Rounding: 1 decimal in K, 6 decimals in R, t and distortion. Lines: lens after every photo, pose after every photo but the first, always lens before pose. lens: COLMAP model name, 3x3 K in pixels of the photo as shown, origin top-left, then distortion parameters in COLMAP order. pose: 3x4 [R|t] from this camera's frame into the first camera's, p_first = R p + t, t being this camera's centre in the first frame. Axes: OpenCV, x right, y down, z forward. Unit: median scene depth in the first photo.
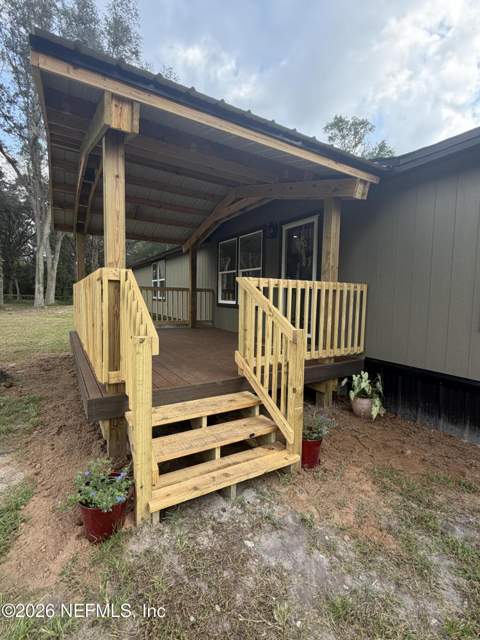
lens RADIAL K [[300.3, 0, 239.3], [0, 300.3, 320.2], [0, 0, 1]] dist [0.000322, -0.000757]
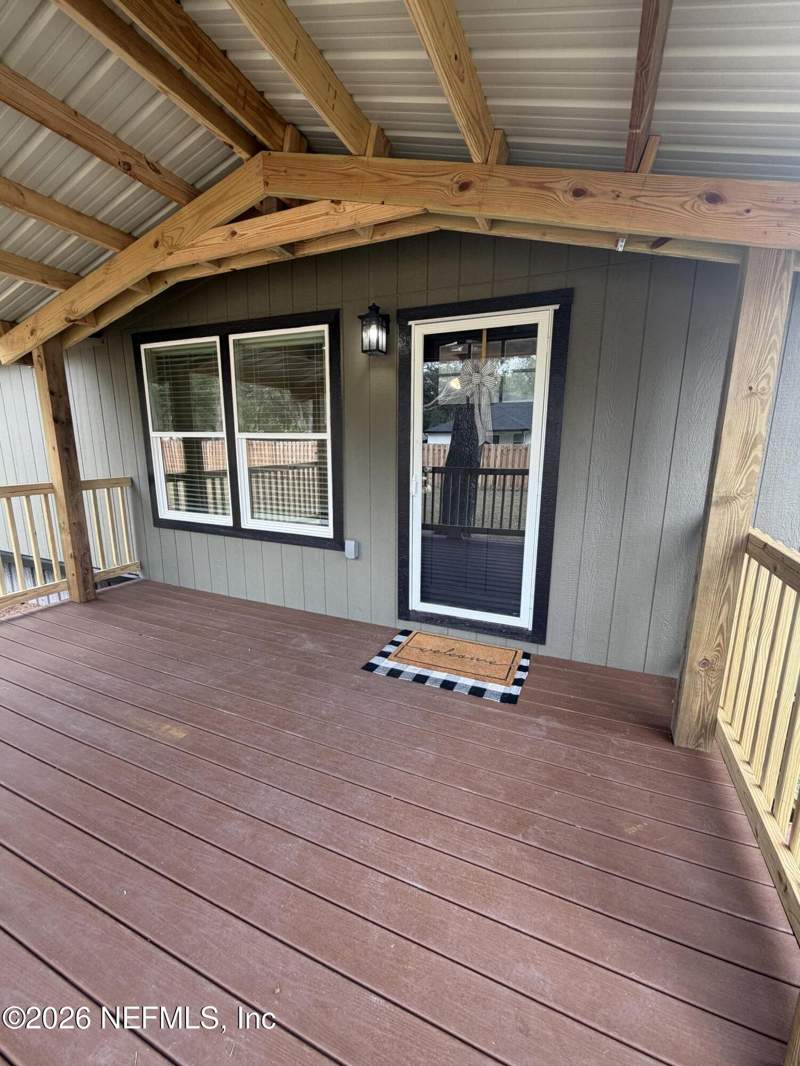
lens RADIAL K [[427.0, 0, 406.7], [0, 427.0, 526.7], [0, 0, 1]] dist [0.001706, 0.000188]
pose [[0.805963, -0.120302, 0.579613, -0.318624], [0.051303, 0.989643, 0.134069, -0.245063], [-0.589738, -0.078319, 0.803788, 0.989761]]
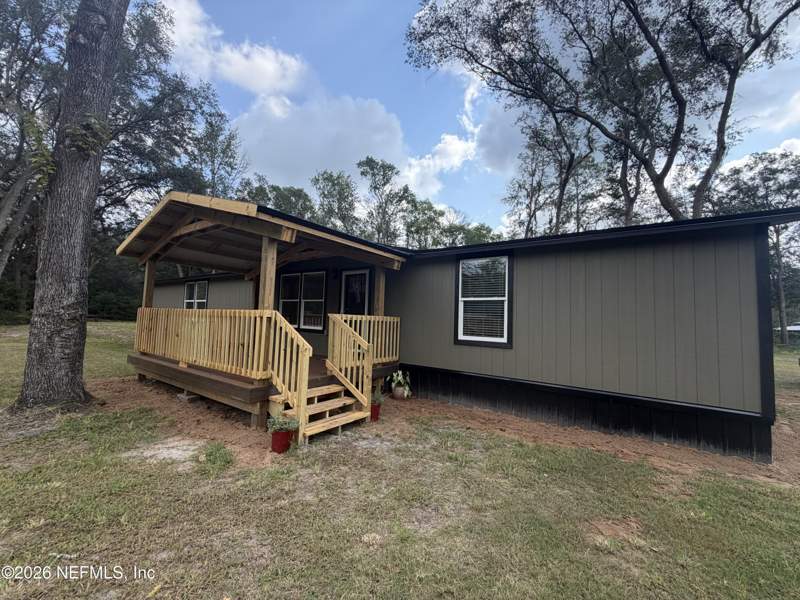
lens RADIAL K [[320.5, 0, 399.8], [0, 320.5, 299.8], [0, 0, 1]] dist [0.001706, 0.000188]
pose [[0.914120, 0.038912, 0.403572, -0.353890], [0.014361, 0.991652, -0.128144, 0.012009], [-0.405189, 0.122935, 0.905930, -0.736989]]
